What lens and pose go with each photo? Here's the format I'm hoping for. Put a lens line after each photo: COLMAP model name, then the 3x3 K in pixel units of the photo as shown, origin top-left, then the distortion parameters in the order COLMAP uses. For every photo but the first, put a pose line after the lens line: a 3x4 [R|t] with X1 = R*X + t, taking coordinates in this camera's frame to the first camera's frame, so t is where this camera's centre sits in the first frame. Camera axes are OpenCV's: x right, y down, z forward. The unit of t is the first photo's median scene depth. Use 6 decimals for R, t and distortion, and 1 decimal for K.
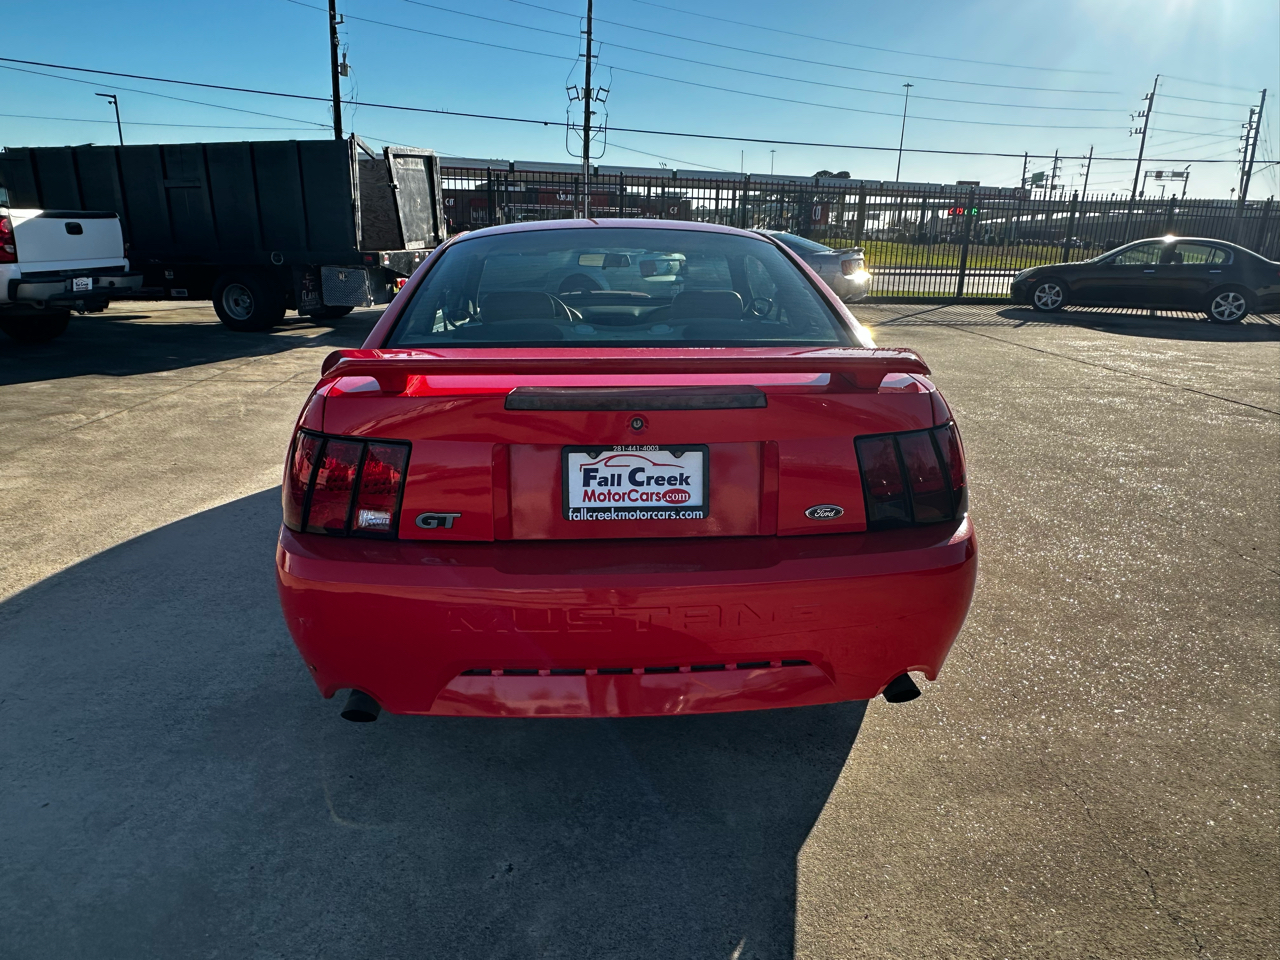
lens RADIAL K [[818.4, 0, 638.9], [0, 818.4, 477.9], [0, 0, 1]] dist [-0.003757, -0.000068]
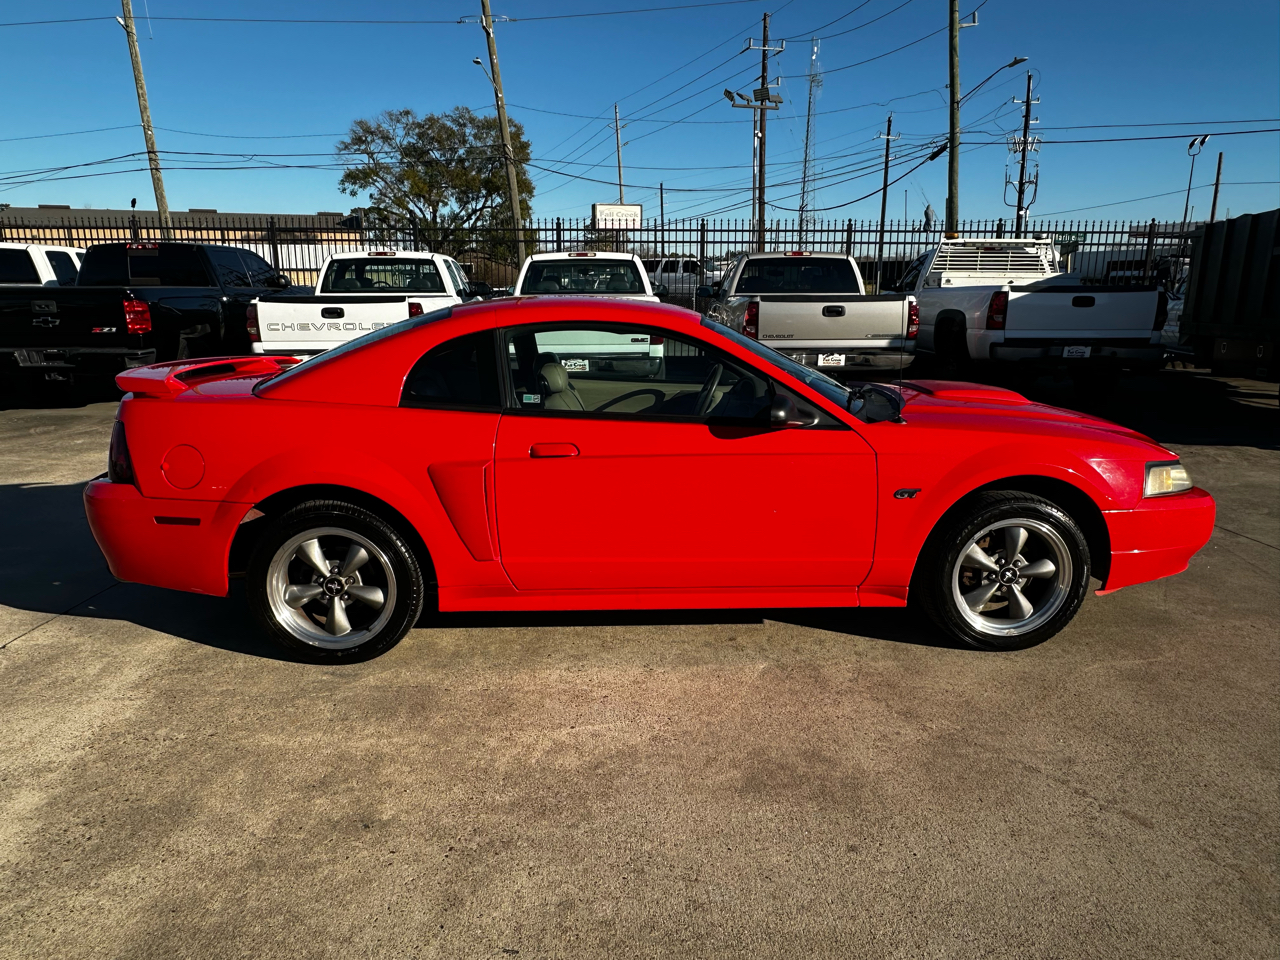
lens RADIAL K [[847.0, 0, 639.2], [0, 847.0, 491.0], [0, 0, 1]] dist [-0.008212, 0.005735]
pose [[-0.013865, 0.215442, -0.976418, 0.501892], [-0.287032, 0.934556, 0.210281, -0.145365], [0.957821, 0.283179, 0.048881, 0.479176]]
